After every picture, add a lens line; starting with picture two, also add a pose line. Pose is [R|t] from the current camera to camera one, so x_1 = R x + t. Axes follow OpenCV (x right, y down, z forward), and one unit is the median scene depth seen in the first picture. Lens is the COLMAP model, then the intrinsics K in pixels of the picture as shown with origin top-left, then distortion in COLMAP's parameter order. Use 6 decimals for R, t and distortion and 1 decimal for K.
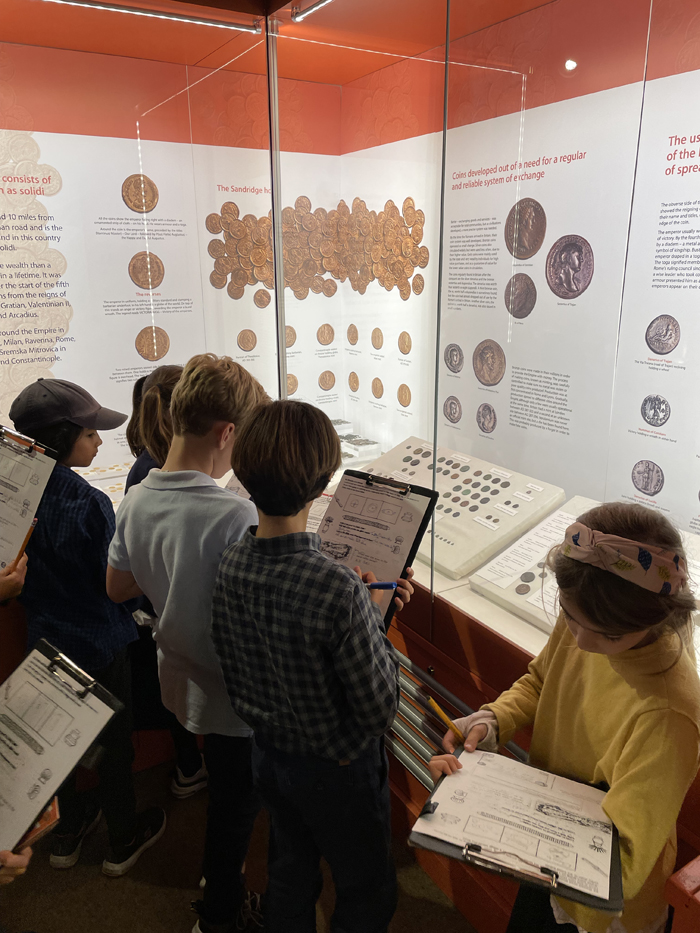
lens RADIAL K [[703.0, 0, 346.7], [0, 703.0, 470.8], [0, 0, 1]] dist [0.012807, -0.022773]
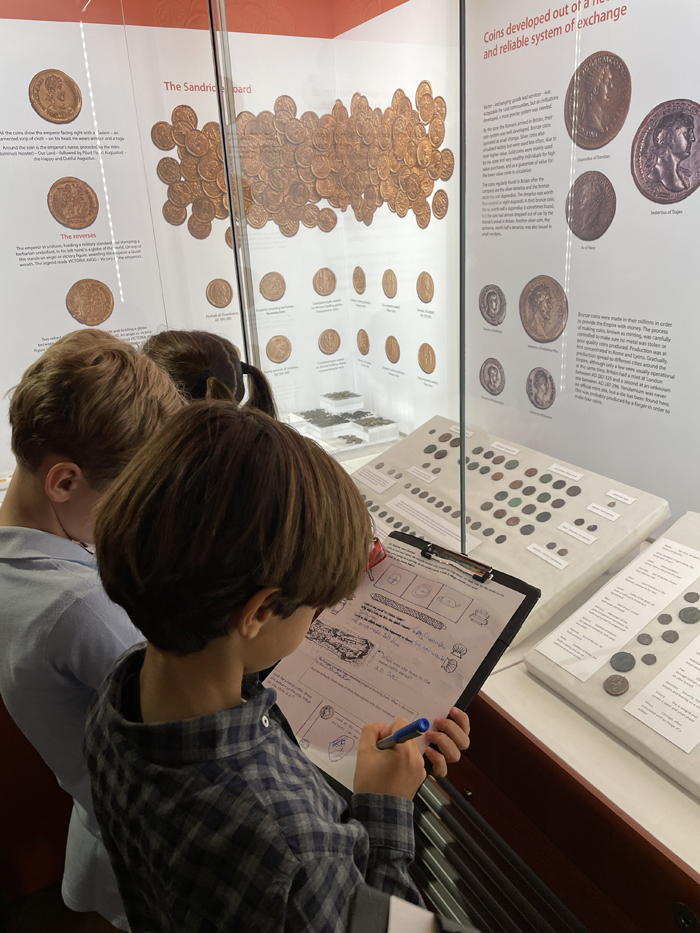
lens RADIAL K [[703.0, 0, 353.2], [0, 703.0, 462.4], [0, 0, 1]] dist [0.012807, -0.022773]
pose [[0.998279, -0.030124, -0.050305, 0.043863], [0.032584, 0.998276, 0.048820, -0.041306], [0.048747, -0.050375, 0.997540, 0.280930]]
